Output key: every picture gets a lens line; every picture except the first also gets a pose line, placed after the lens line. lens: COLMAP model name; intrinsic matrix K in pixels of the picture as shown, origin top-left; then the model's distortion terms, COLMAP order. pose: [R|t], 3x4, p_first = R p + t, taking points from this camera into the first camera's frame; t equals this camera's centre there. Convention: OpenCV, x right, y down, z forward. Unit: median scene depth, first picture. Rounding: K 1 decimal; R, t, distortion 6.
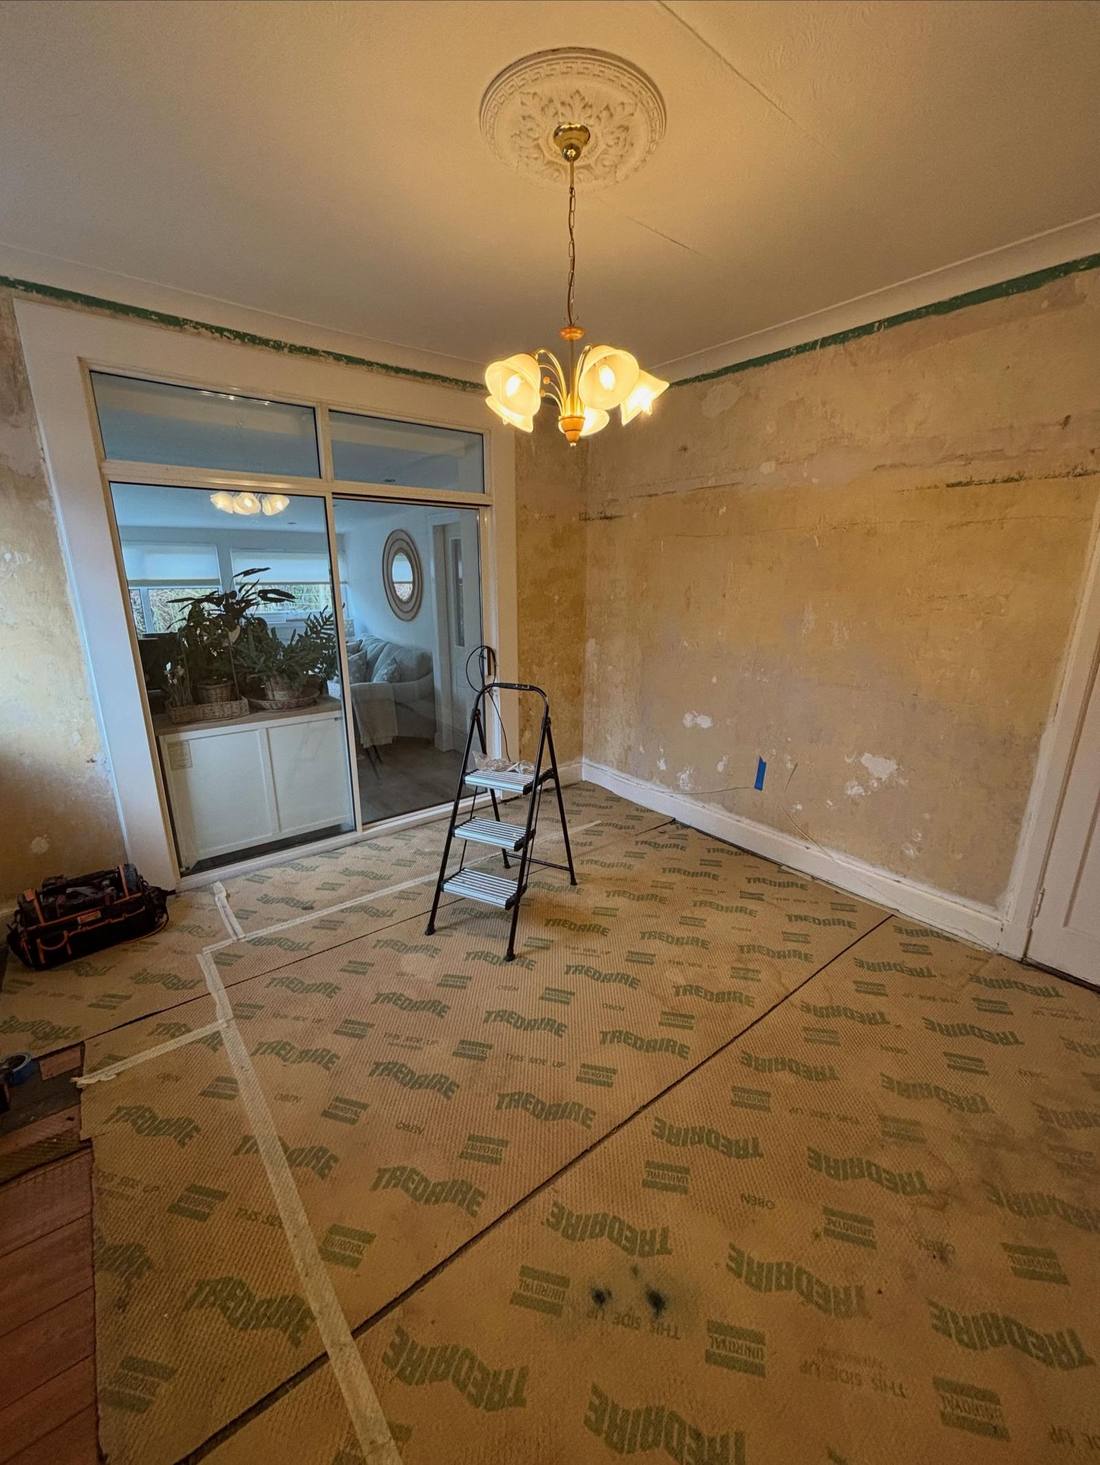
lens RADIAL K [[591.1, 0, 550.0], [0, 591.1, 732.5], [0, 0, 1]] dist [-0.001834, -0.000222]
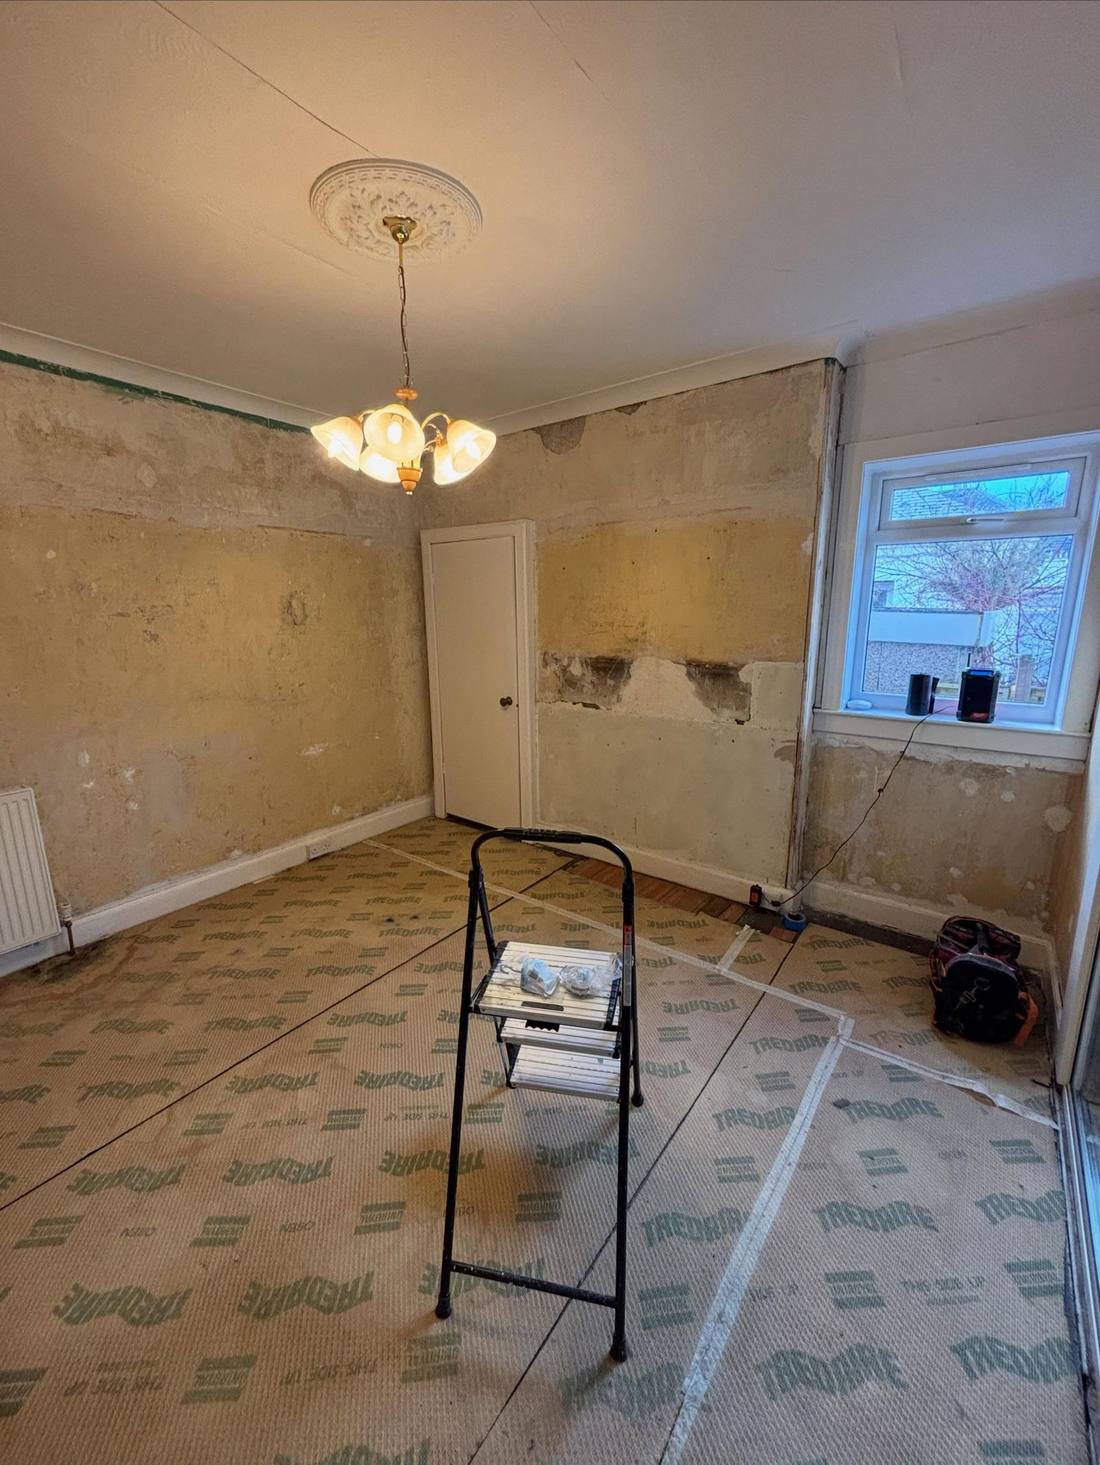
lens RADIAL K [[591.1, 0, 550.0], [0, 591.1, 732.5], [0, 0, 1]] dist [-0.001834, -0.000222]
pose [[-0.966231, 0.059179, -0.250790, 0.068805], [-0.062226, 0.890877, 0.449962, -0.473738], [0.250052, 0.450373, -0.857111, 1.728295]]
